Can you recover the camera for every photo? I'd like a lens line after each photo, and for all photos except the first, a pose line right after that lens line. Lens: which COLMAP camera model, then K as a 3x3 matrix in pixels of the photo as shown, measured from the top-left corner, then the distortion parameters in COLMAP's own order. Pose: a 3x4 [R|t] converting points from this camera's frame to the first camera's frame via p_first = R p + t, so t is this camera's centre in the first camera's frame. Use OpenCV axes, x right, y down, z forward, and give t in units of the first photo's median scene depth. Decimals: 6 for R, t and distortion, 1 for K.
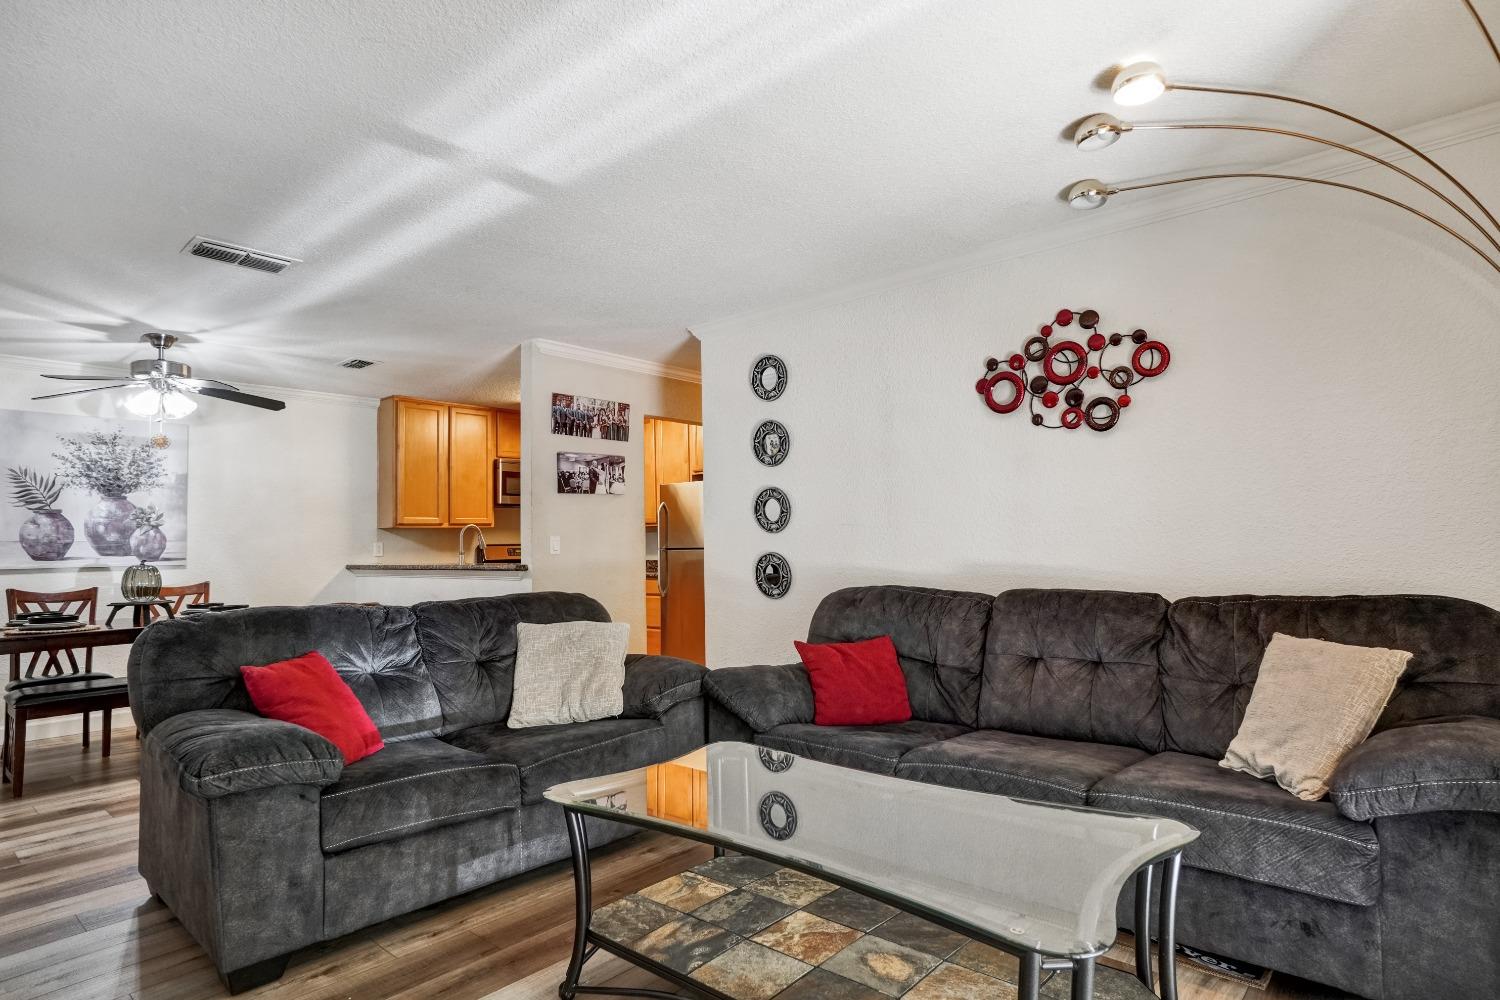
lens RADIAL K [[828.6, 0, 757.5], [0, 828.6, 508.3], [0, 0, 1]] dist [-0.022834, 0.018912]
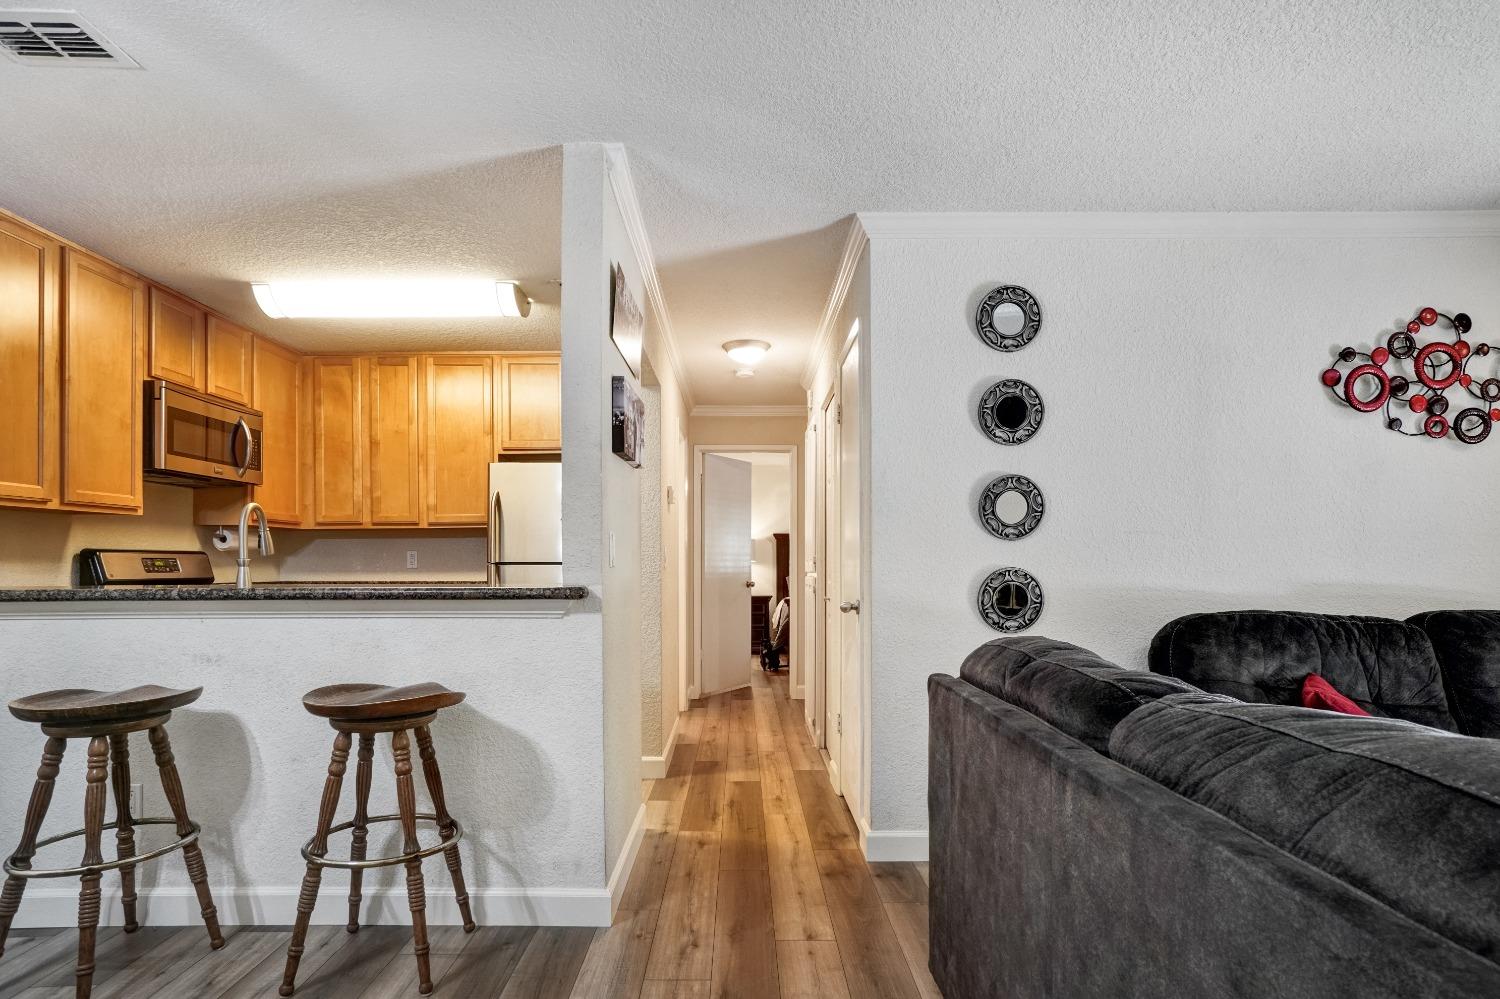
lens RADIAL K [[797.1, 0, 748.6], [0, 797.1, 560.8], [0, 0, 1]] dist [-0.030385, 0.019916]
pose [[0.743418, 0.019621, 0.668540, -0.518627], [-0.041457, 0.998999, 0.016781, 0.039179], [-0.667541, -0.040191, 0.743487, 0.561116]]
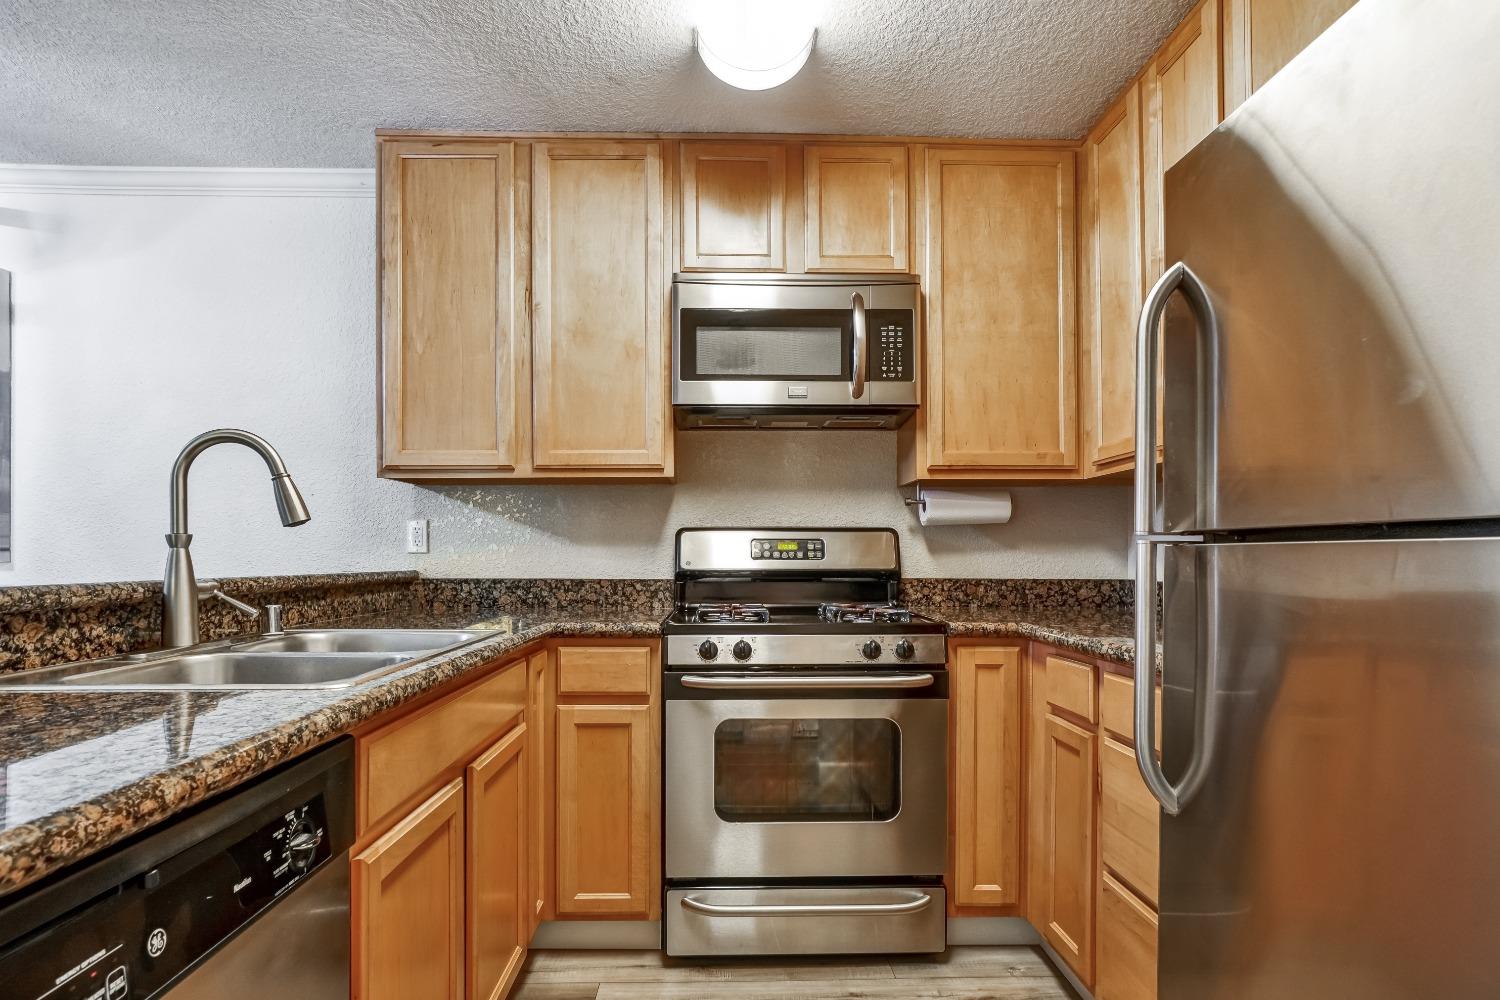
lens RADIAL K [[797.1, 0, 748.6], [0, 797.1, 561.3], [0, 0, 1]] dist [-0.030385, 0.019916]
pose [[0.686299, 0.021342, -0.727006, -0.072810], [0.020900, 0.998578, 0.049044, 0.061396], [0.727019, -0.048853, 0.684877, 1.125315]]
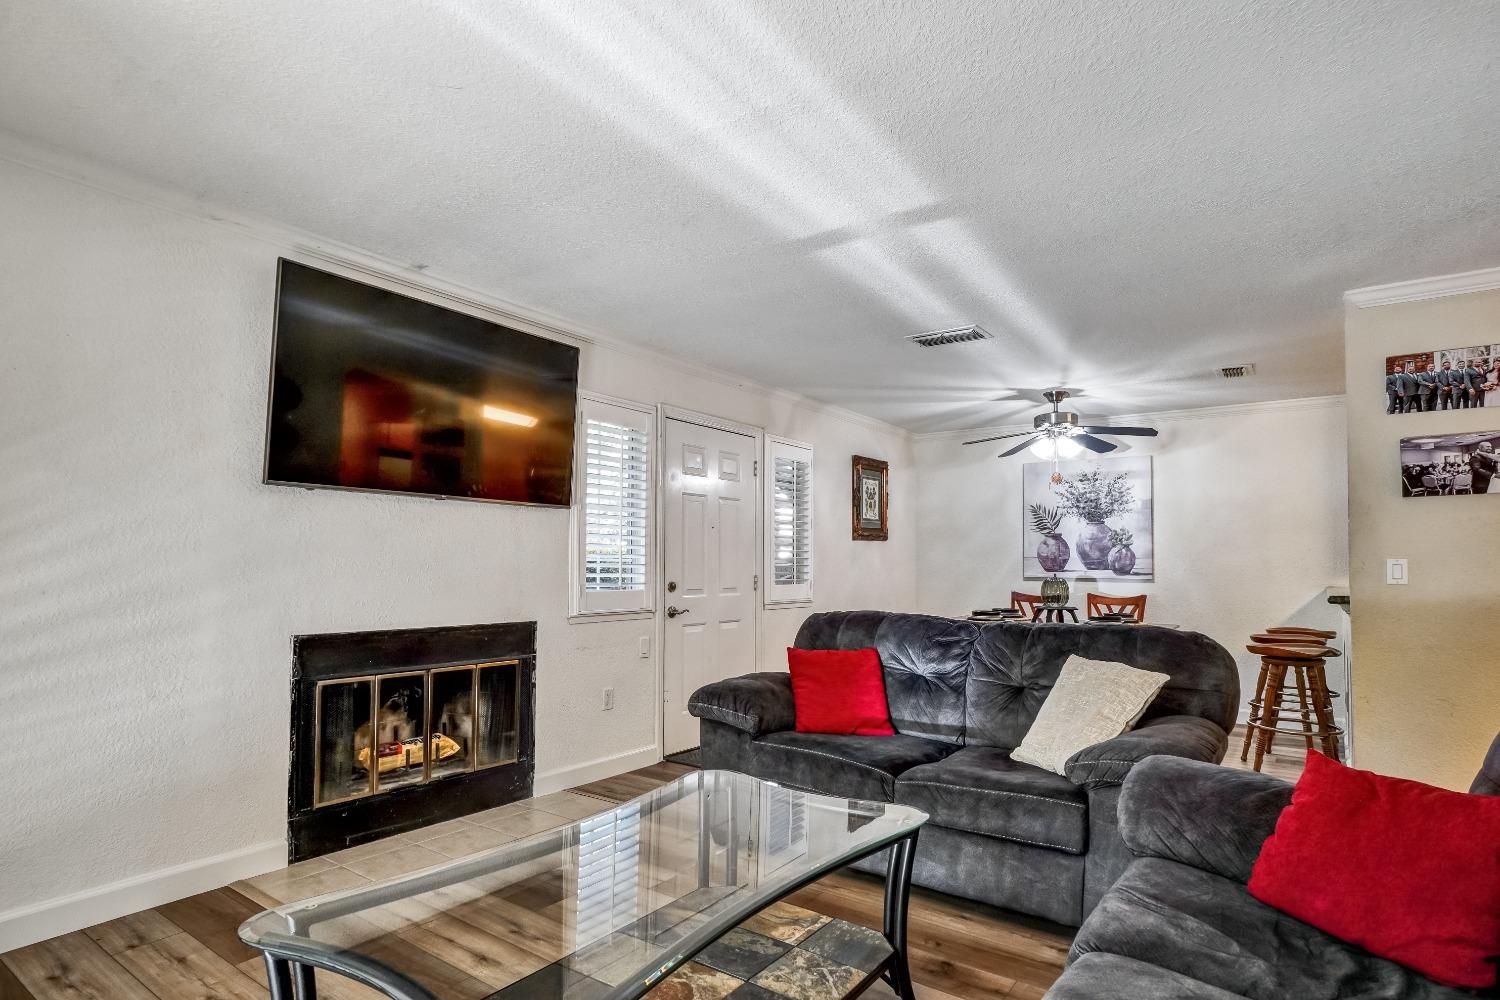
lens RADIAL K [[789.0, 0, 738.2], [0, 789.0, 538.8], [0, 0, 1]] dist [-0.023979, 0.024007]
pose [[0.095132, -0.011478, -0.995398, 0.369051], [0.032792, 0.999427, -0.008390, 0.003794], [0.994924, -0.031843, 0.095454, 0.374814]]
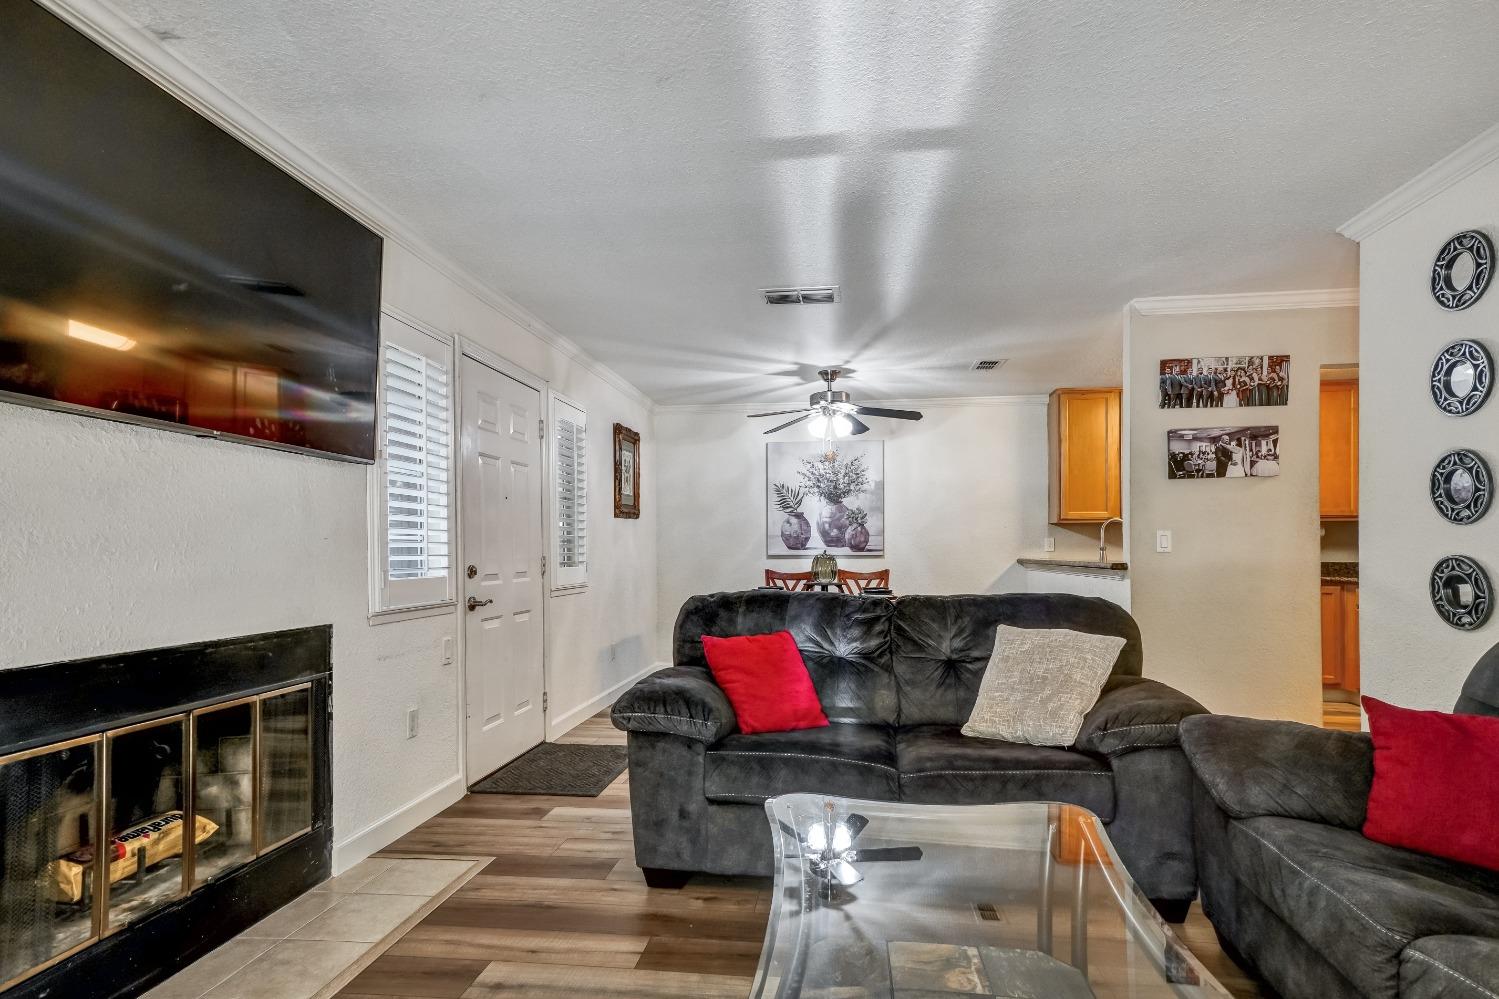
lens RADIAL K [[798.1, 0, 742.0], [0, 798.1, 550.7], [0, 0, 1]] dist [0.030335, 0.001501]
pose [[0.560739, 0.017632, -0.827805, 0.194545], [0.029794, 0.998696, 0.041454, 0.007268], [0.827456, -0.047909, 0.559483, 0.181193]]
